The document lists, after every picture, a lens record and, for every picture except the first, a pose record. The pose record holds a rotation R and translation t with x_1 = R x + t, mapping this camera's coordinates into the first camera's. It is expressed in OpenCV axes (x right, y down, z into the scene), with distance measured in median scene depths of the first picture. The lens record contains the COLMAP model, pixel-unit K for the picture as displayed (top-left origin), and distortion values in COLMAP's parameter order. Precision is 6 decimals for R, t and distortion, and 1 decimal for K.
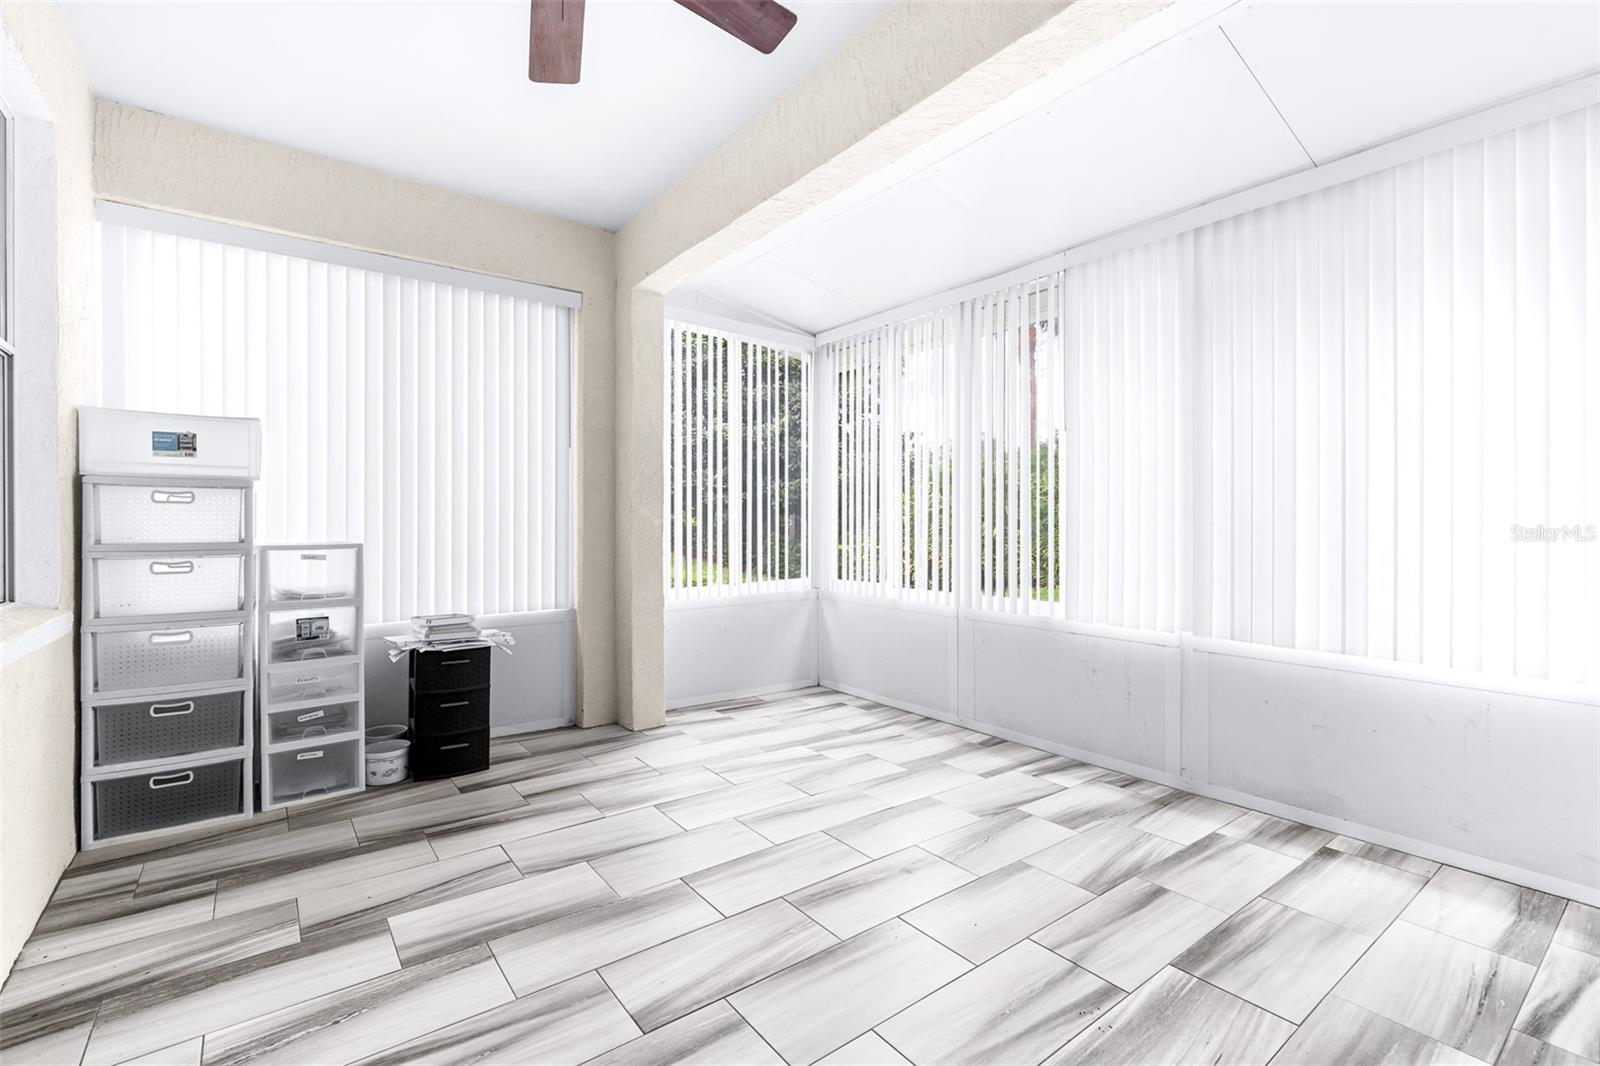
lens RADIAL K [[723.5, 0, 809.2], [0, 723.5, 512.5], [0, 0, 1]] dist [-0.000305, -0.000548]
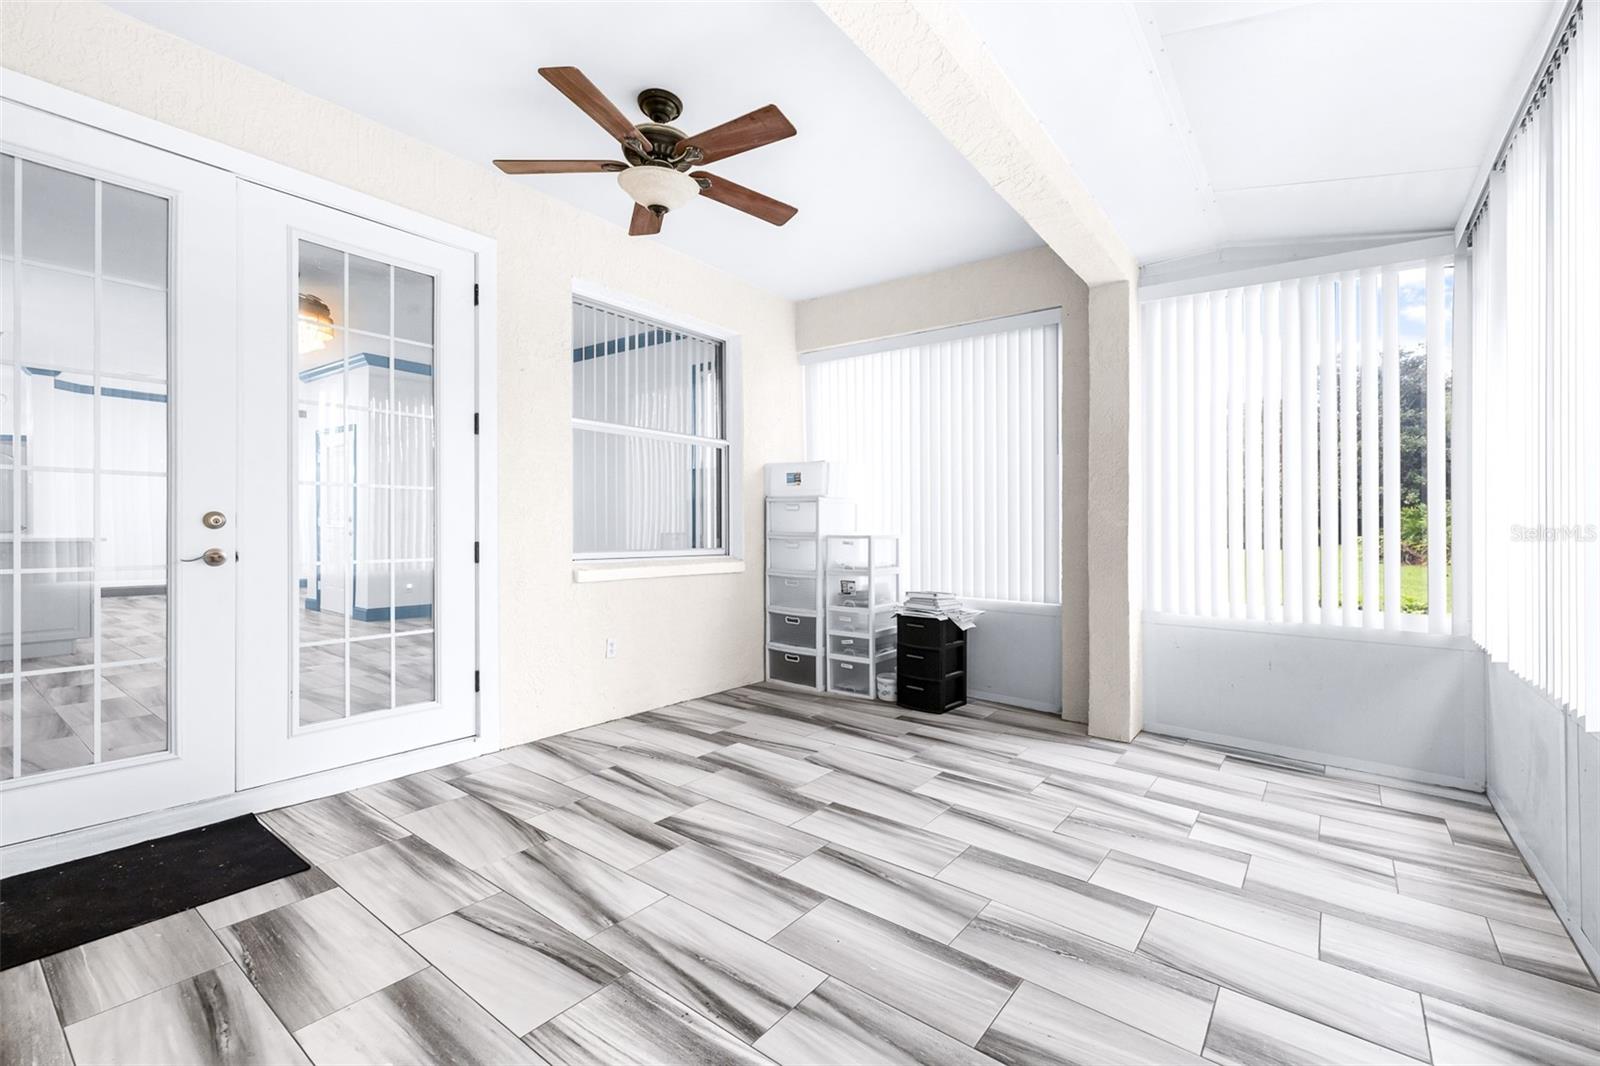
lens RADIAL K [[697.0, 0, 804.6], [0, 697.0, 524.6], [0, 0, 1]] dist [0.000878, 0.000207]
pose [[0.246253, 0.003603, -0.969199, 0.770781], [0.000084, 0.999993, 0.003739, 0.014309], [0.969206, -0.001002, 0.246251, 0.512655]]
